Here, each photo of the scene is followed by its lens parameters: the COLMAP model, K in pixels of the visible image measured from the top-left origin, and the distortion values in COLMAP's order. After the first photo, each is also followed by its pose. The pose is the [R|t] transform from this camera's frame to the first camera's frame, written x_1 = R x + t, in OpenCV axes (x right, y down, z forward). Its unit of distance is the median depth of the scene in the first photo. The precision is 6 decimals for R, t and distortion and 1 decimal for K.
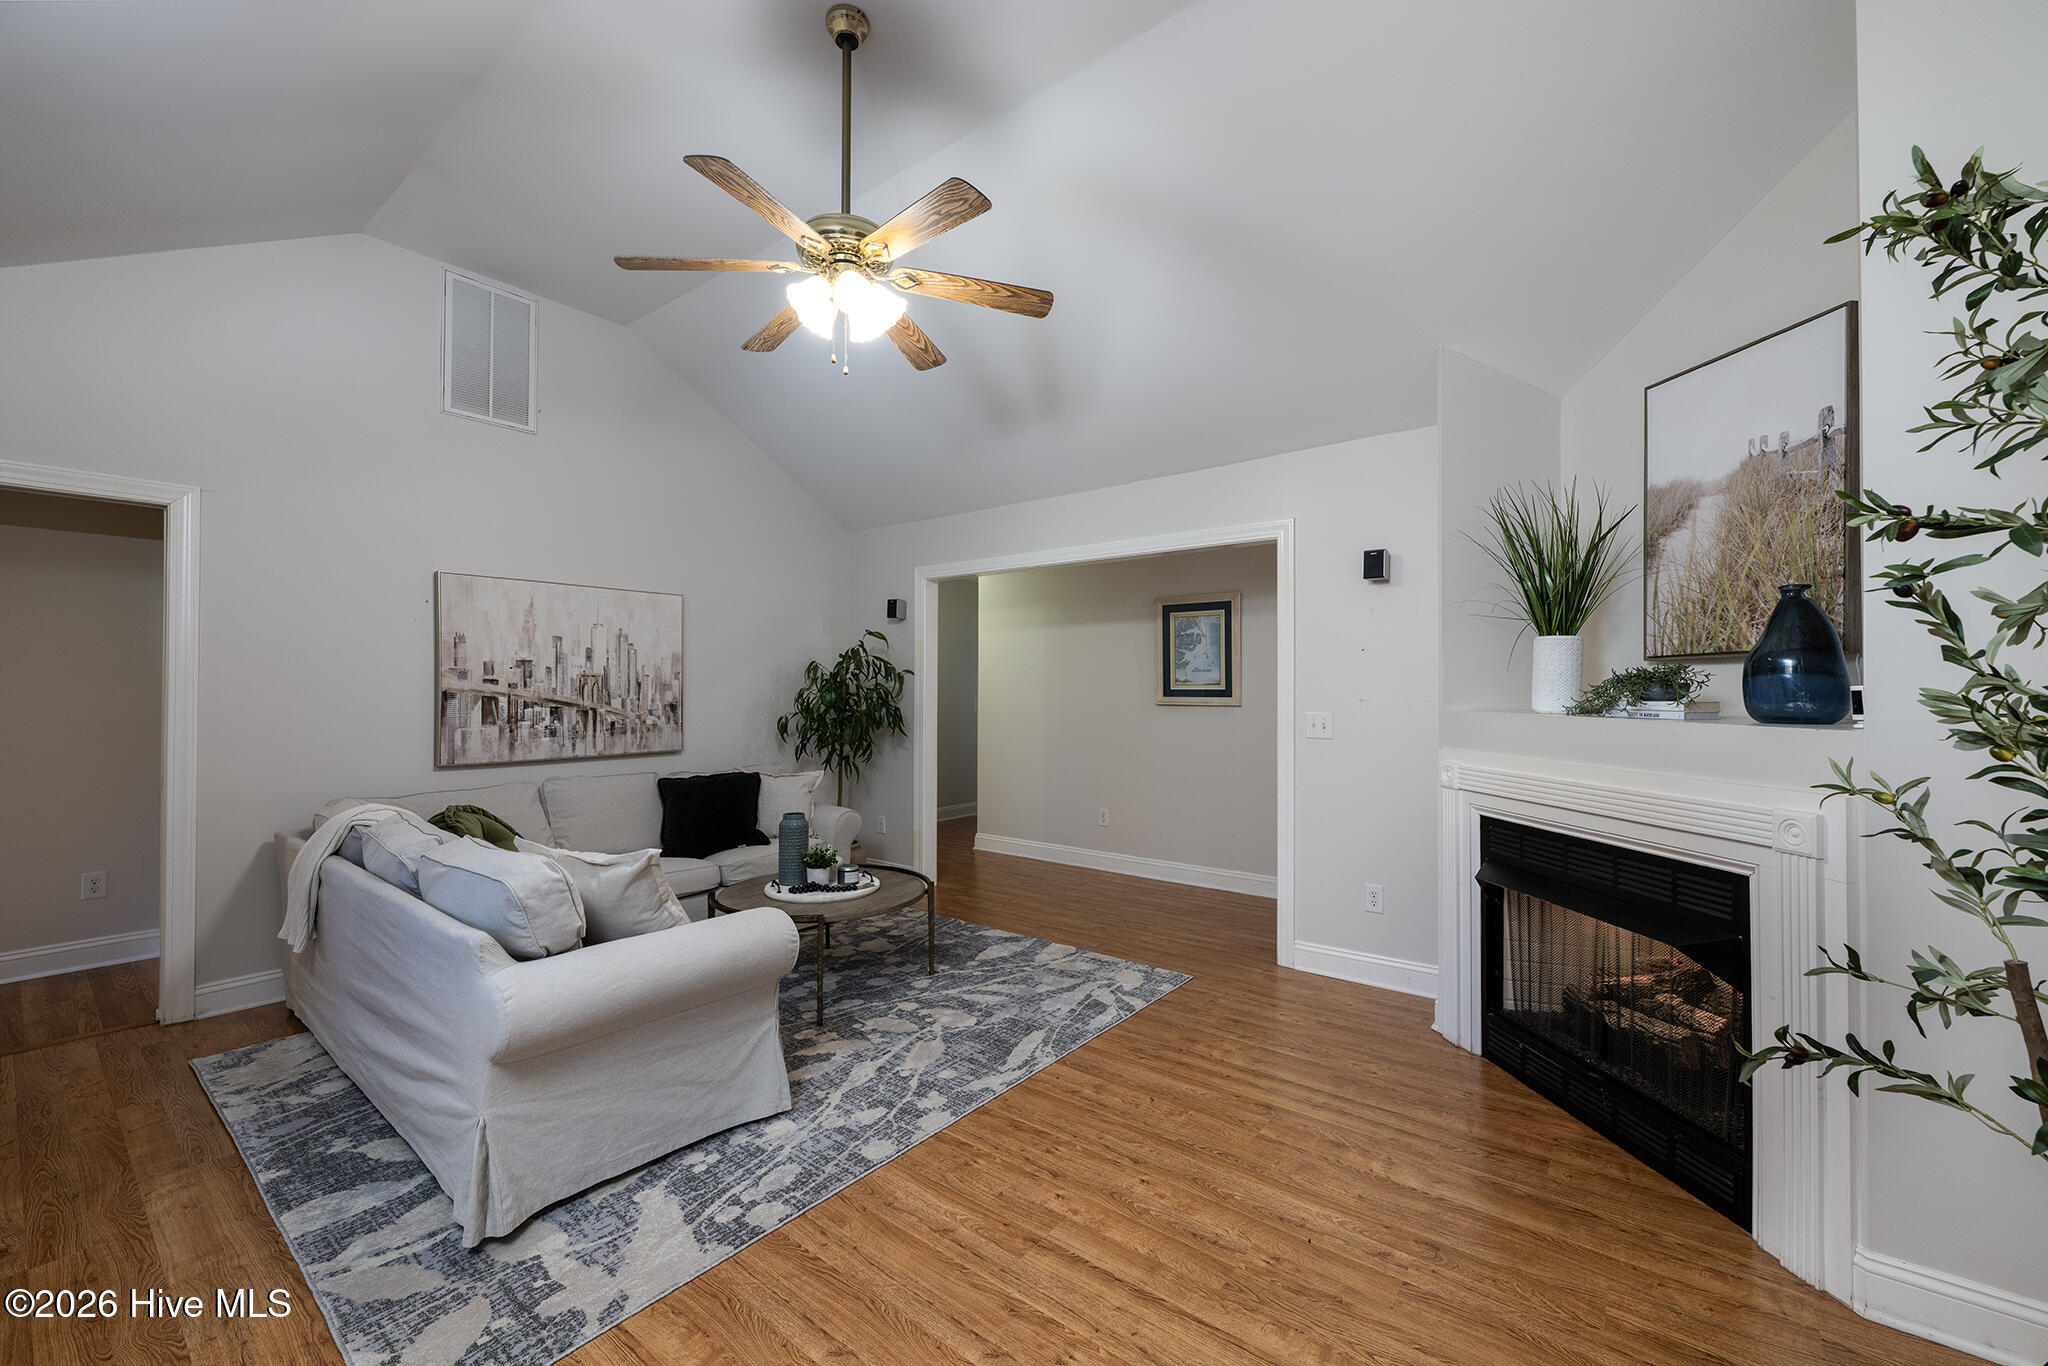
lens RADIAL K [[815.4, 0, 1030.0], [0, 815.4, 691.7], [0, 0, 1]] dist [-0.000840, -0.000461]
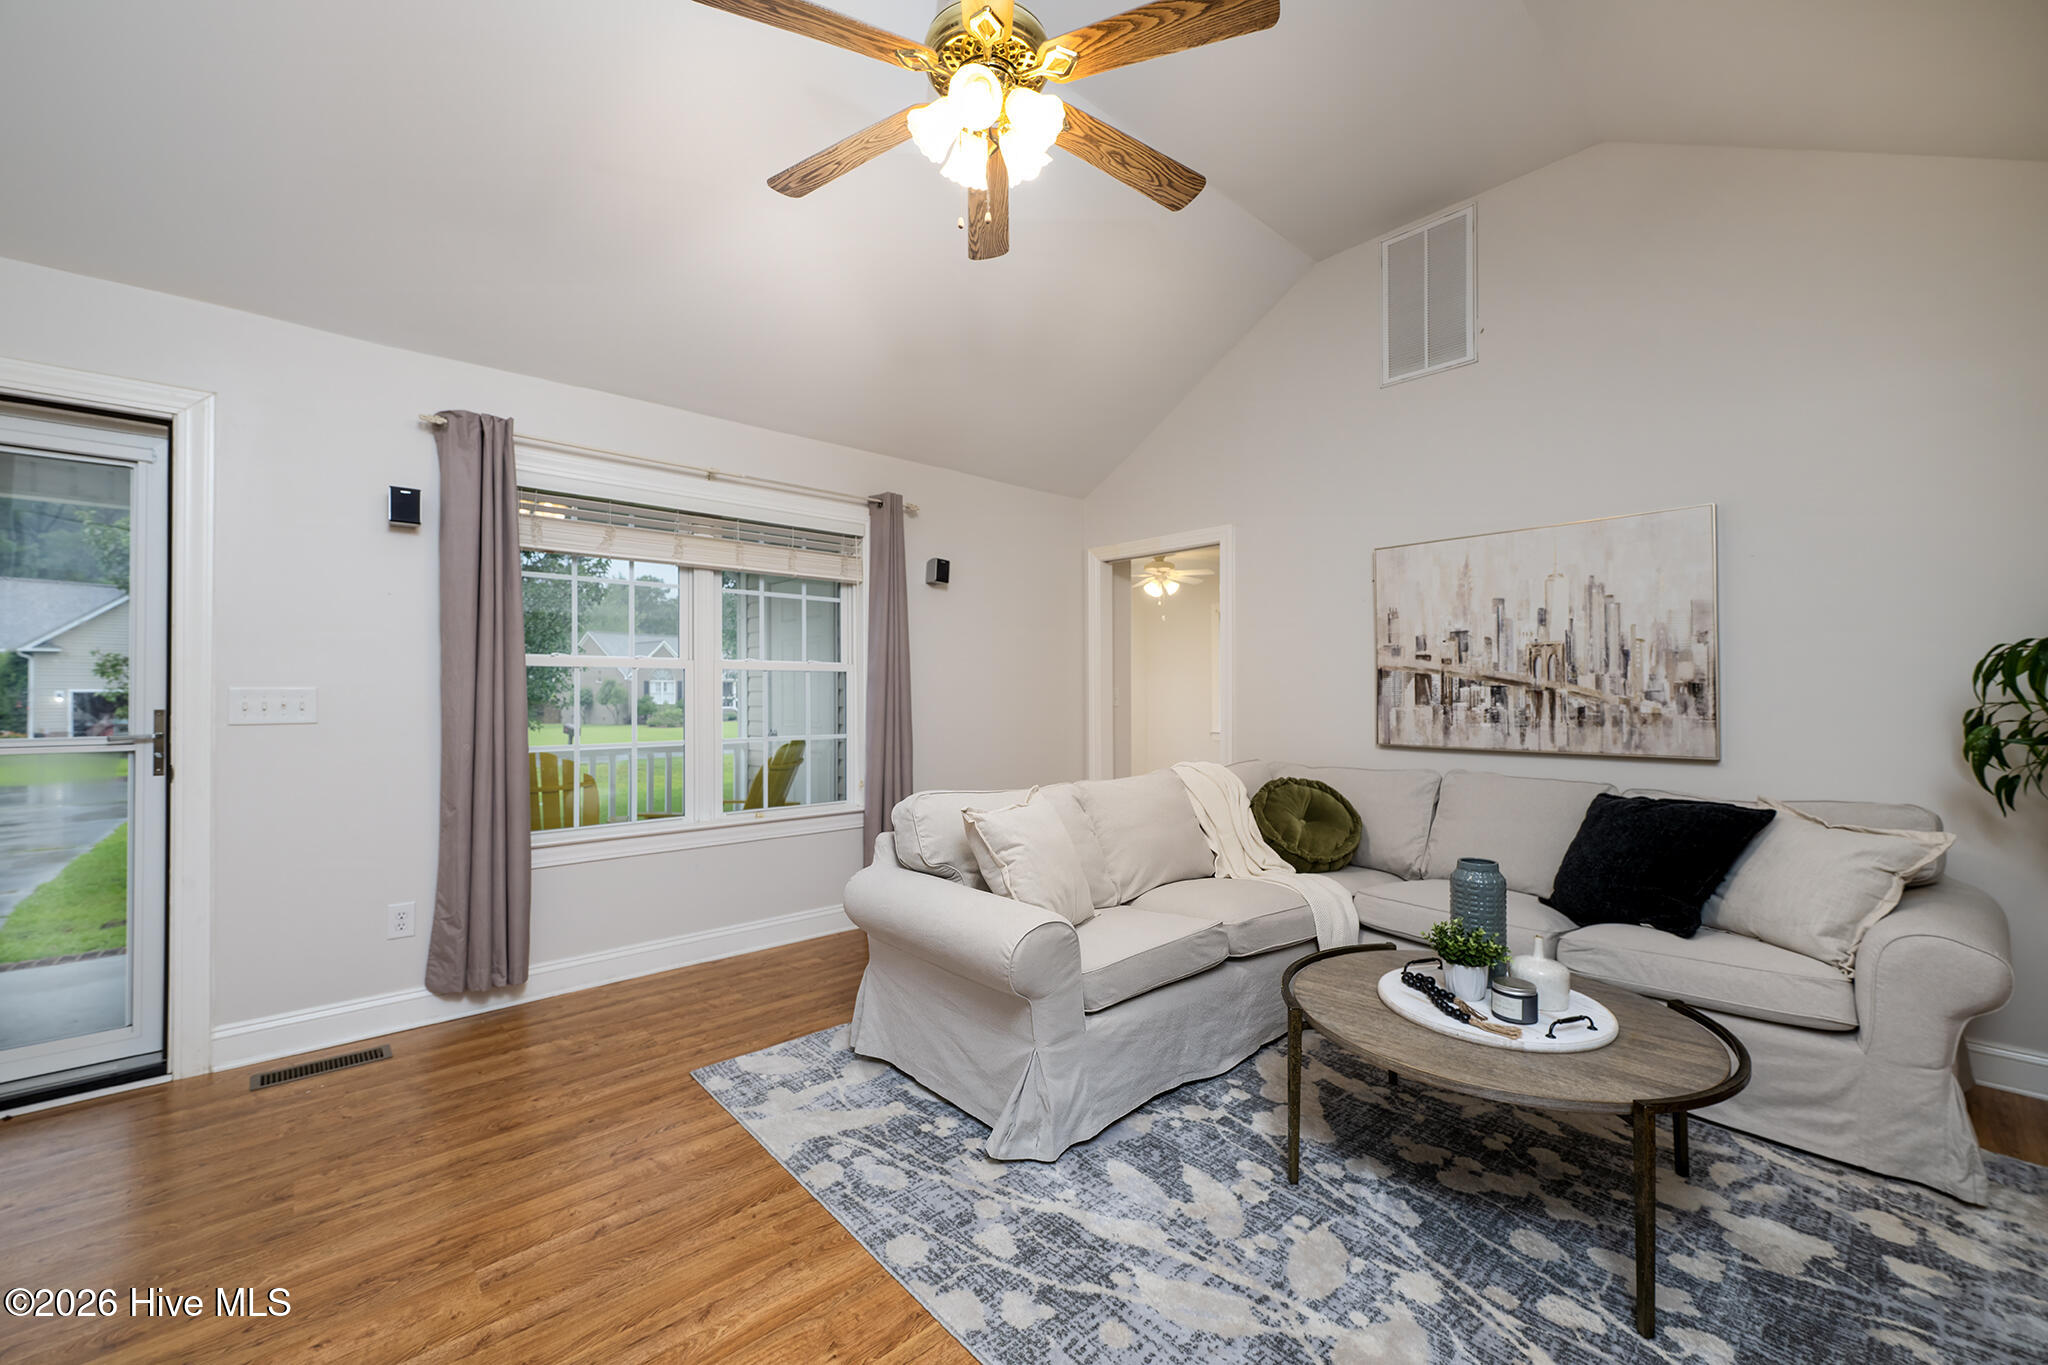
lens RADIAL K [[815.4, 0, 1016.0], [0, 815.4, 682.6], [0, 0, 1]] dist [-0.000840, -0.000461]
pose [[-0.183553, -0.014592, -0.982901, 0.317400], [-0.002511, 0.999894, -0.014376, 0.030020], [0.983007, -0.000171, -0.183570, 0.726512]]
